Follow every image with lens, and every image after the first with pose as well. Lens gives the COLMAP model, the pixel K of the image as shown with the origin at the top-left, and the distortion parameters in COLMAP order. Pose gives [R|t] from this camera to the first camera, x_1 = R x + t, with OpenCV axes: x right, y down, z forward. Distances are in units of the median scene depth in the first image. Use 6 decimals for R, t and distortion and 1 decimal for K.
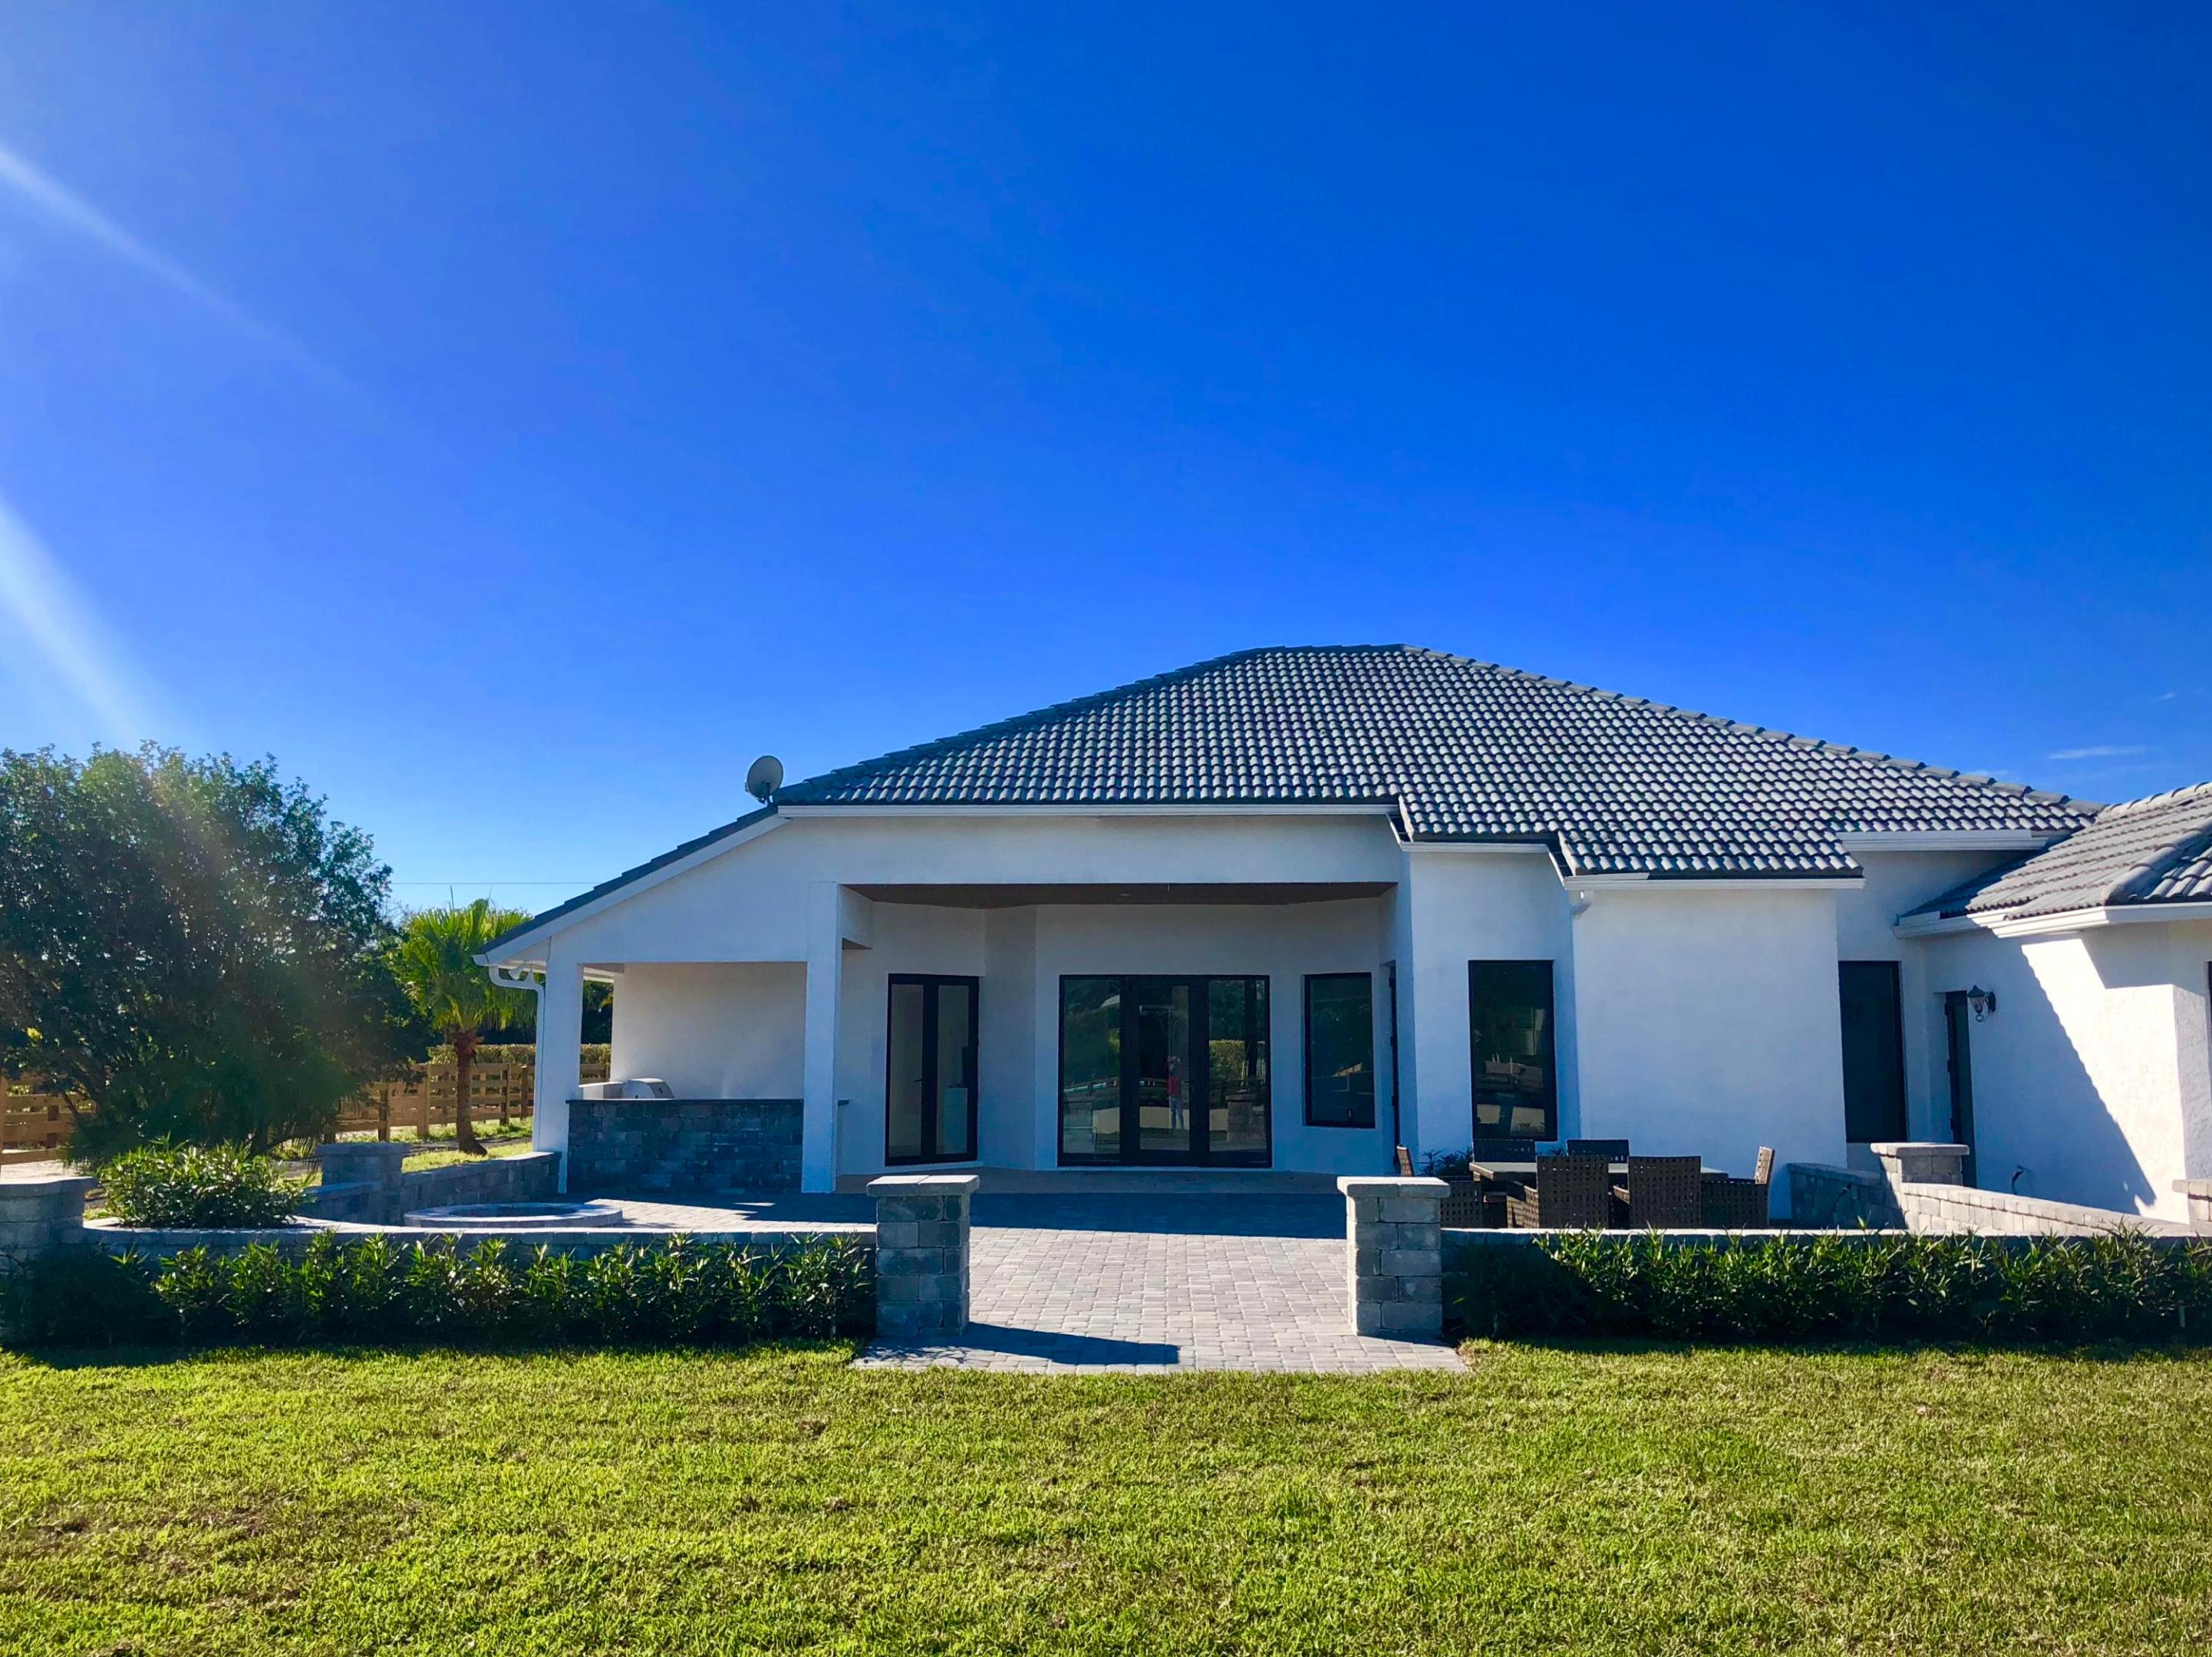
lens RADIAL K [[1820.0, 0, 1105.0], [0, 1820.0, 818.3], [0, 0, 1]] dist [0.061488, -0.100618]
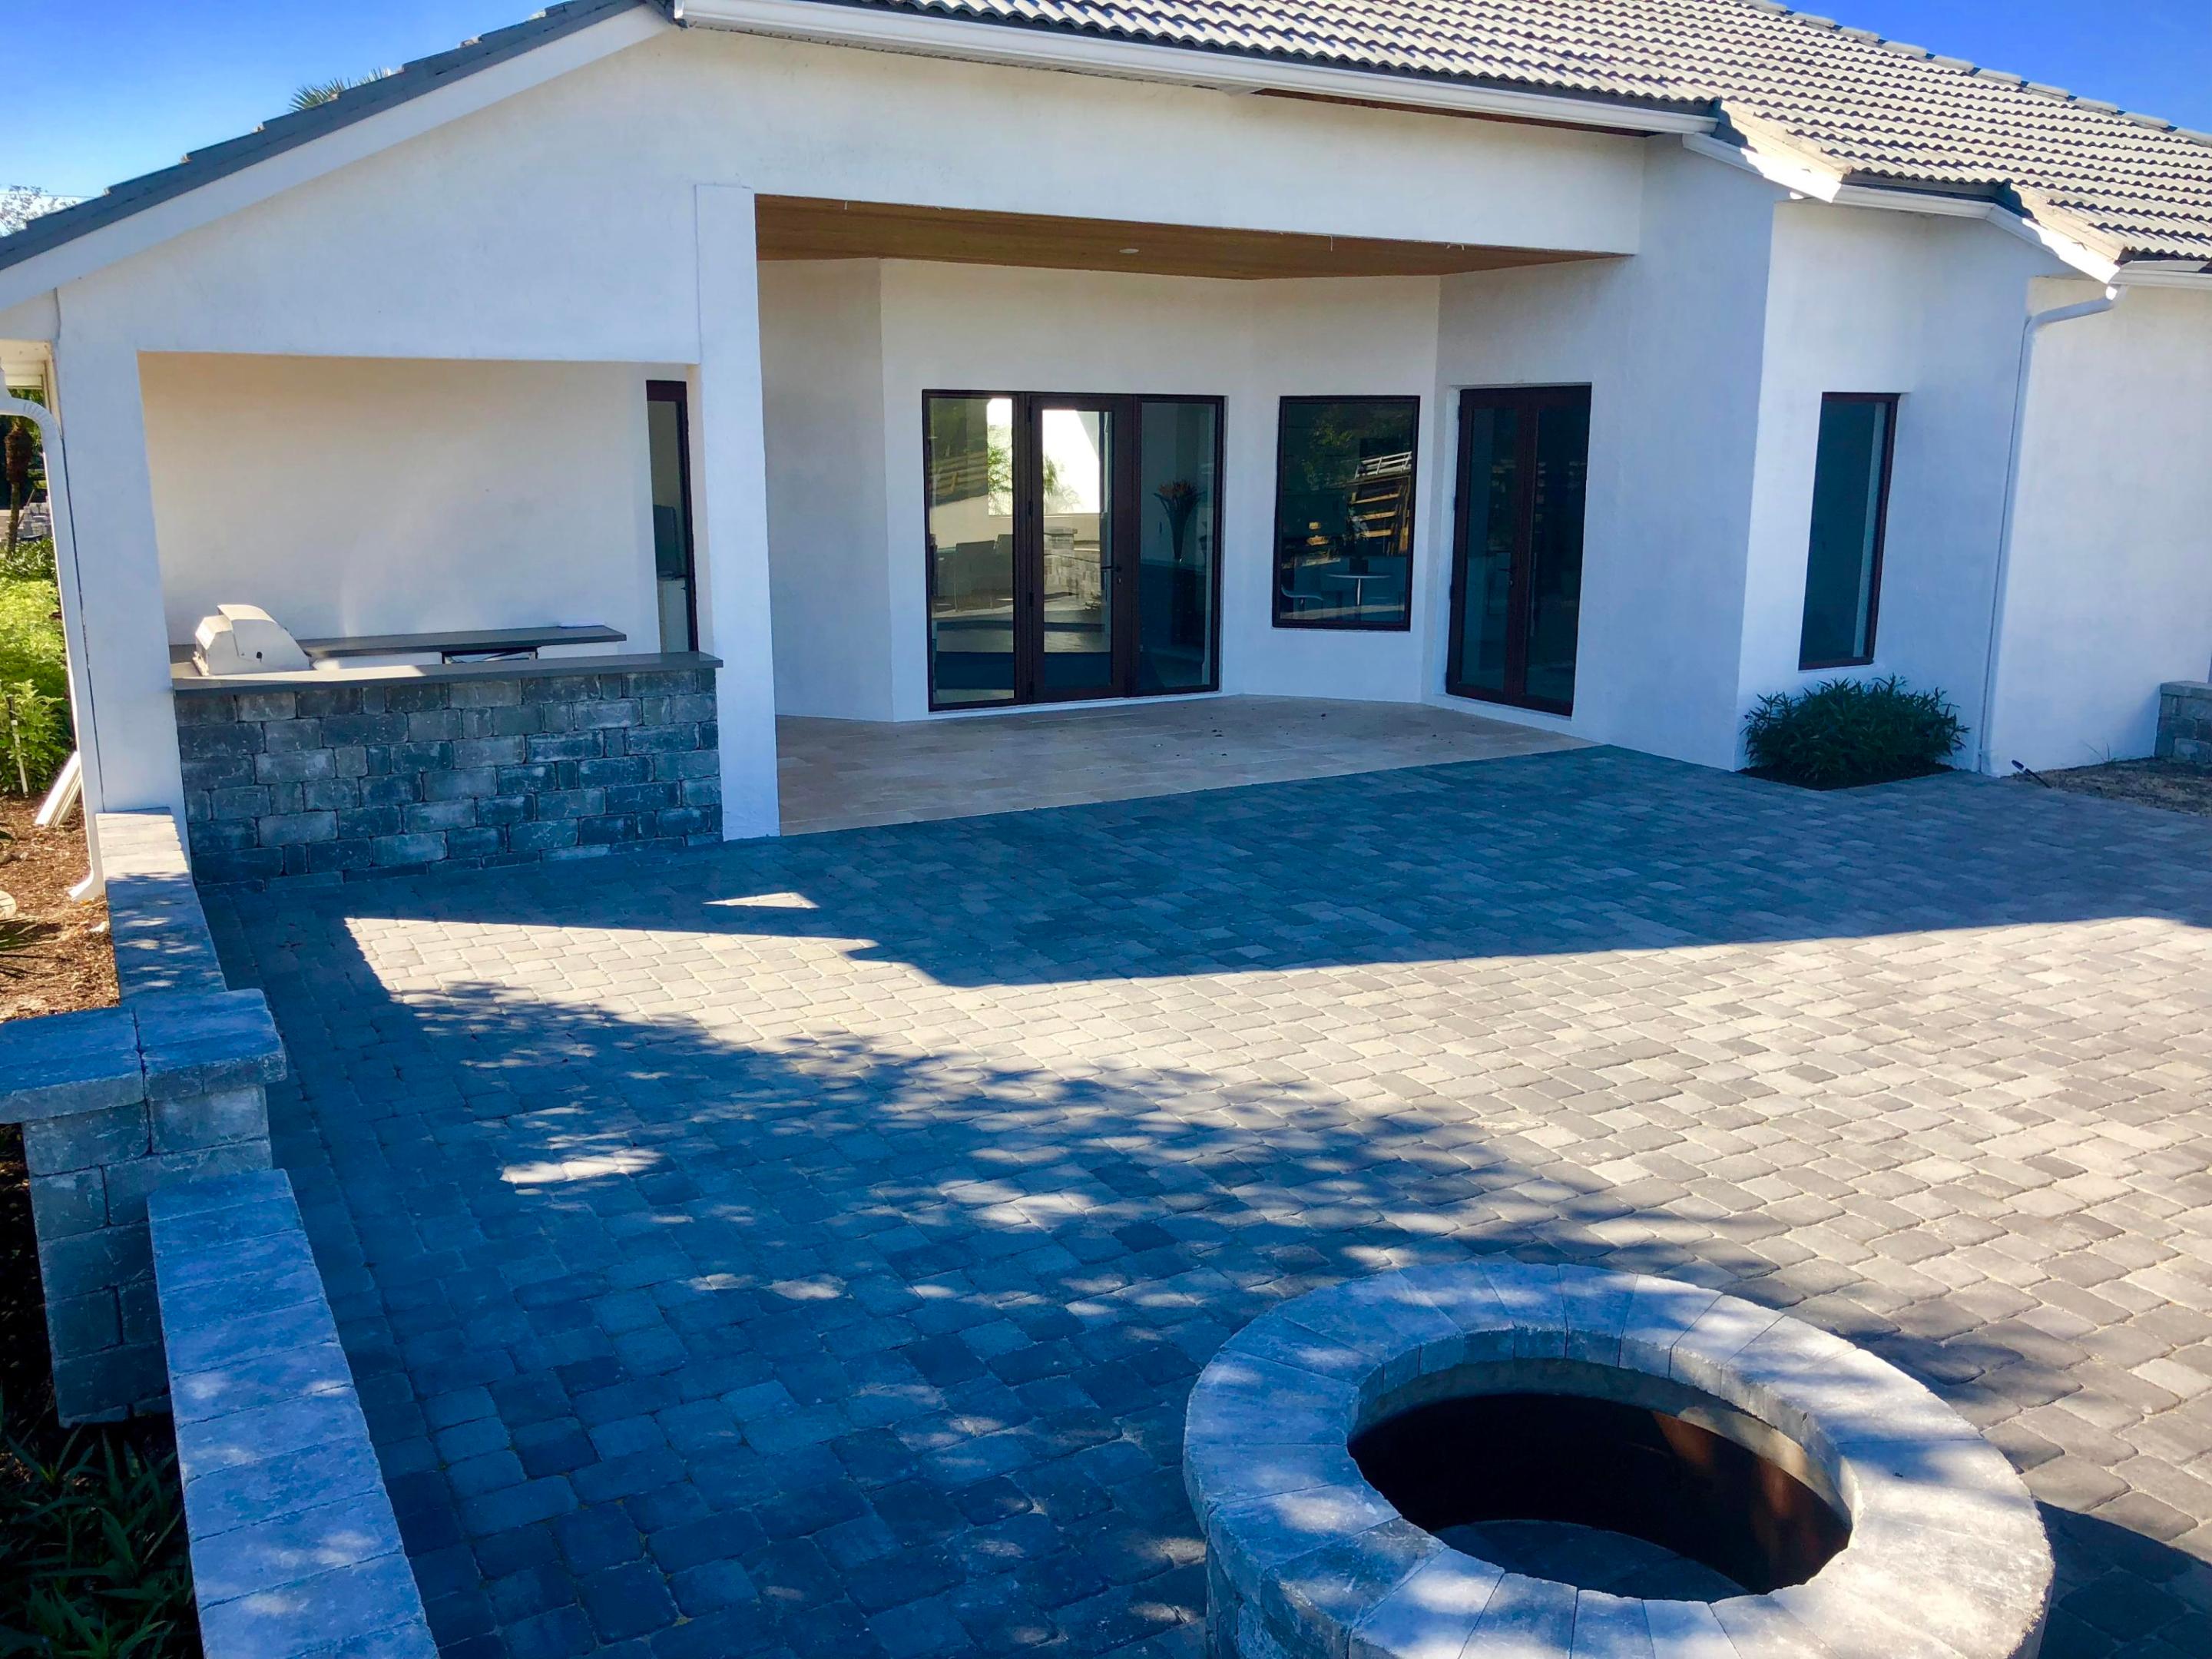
lens RADIAL K [[1820.2, 0, 1105.0], [0, 1820.2, 819.3], [0, 0, 1]] dist [0.061488, -0.100618]
pose [[0.854781, -0.102218, 0.508823, -0.328295], [-0.071423, 0.947916, 0.310411, 0.036910], [-0.514050, -0.301675, 0.802960, 0.544481]]
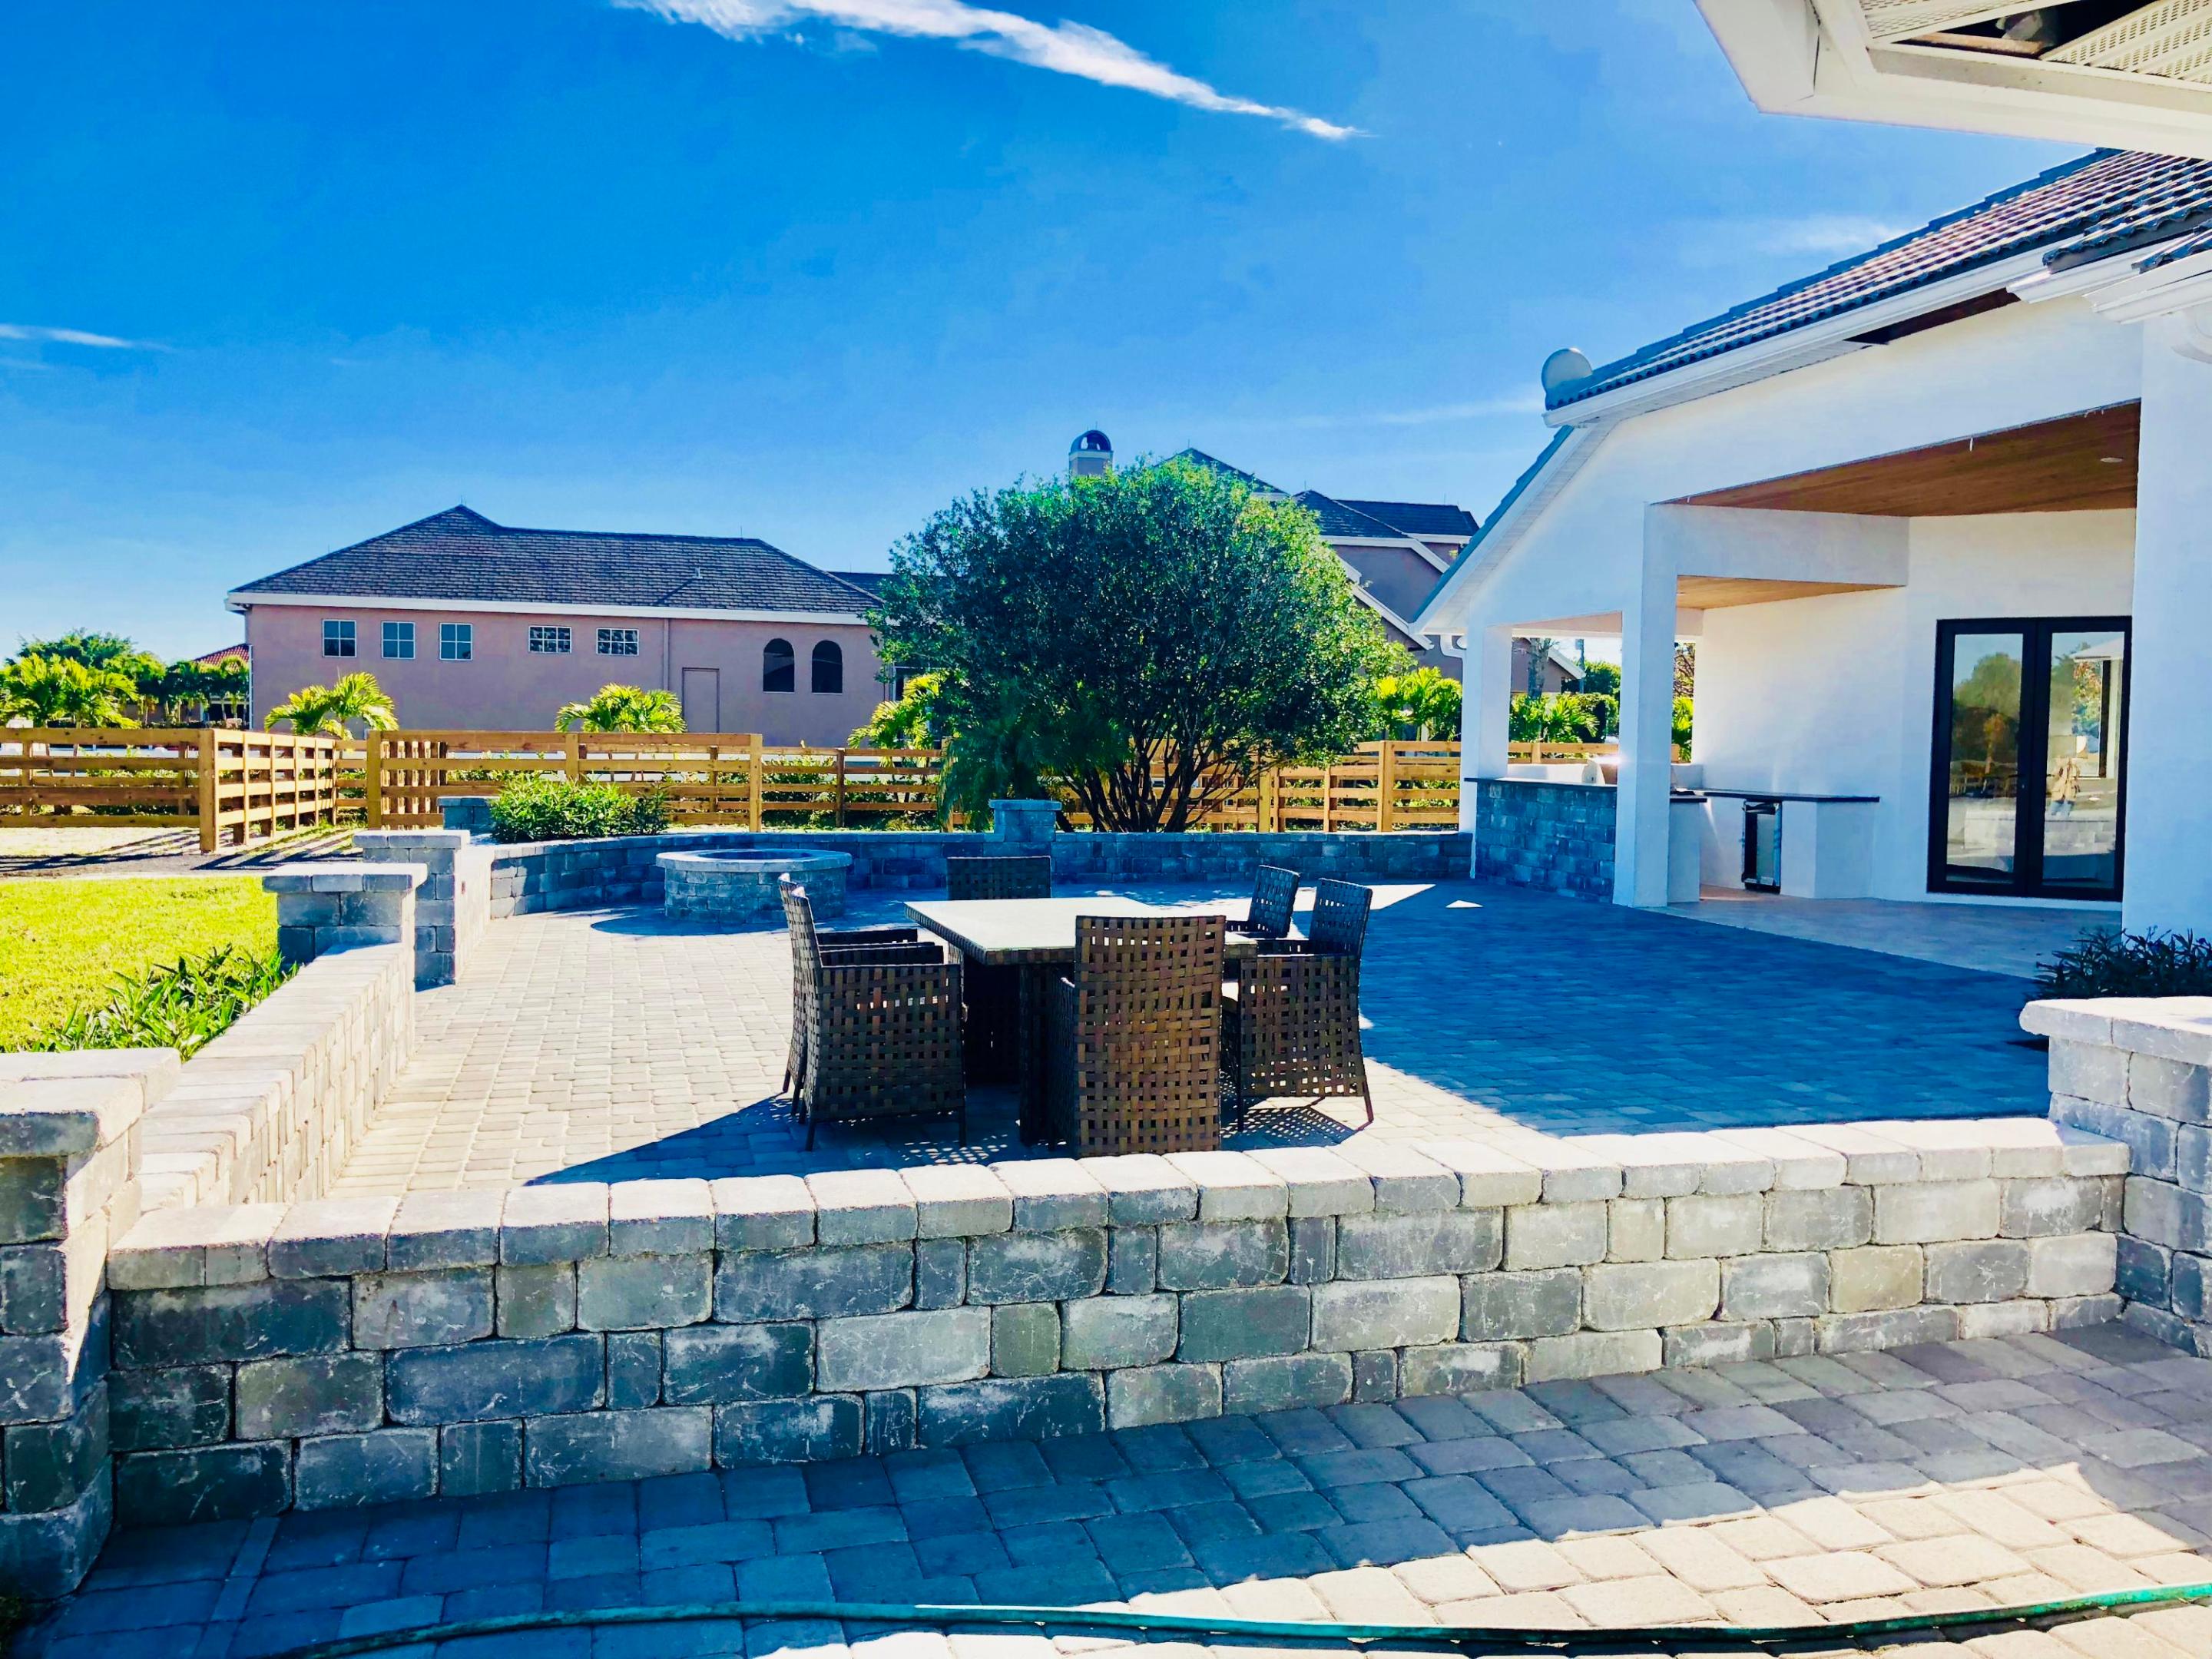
lens RADIAL K [[1820.2, 0, 1105.0], [0, 1820.2, 819.3], [0, 0, 1]] dist [0.061488, -0.100618]
pose [[0.280053, 0.049662, -0.958699, 0.522177], [0.104535, 0.991145, 0.081879, 0.081451], [0.954276, -0.123148, 0.272382, 0.578625]]
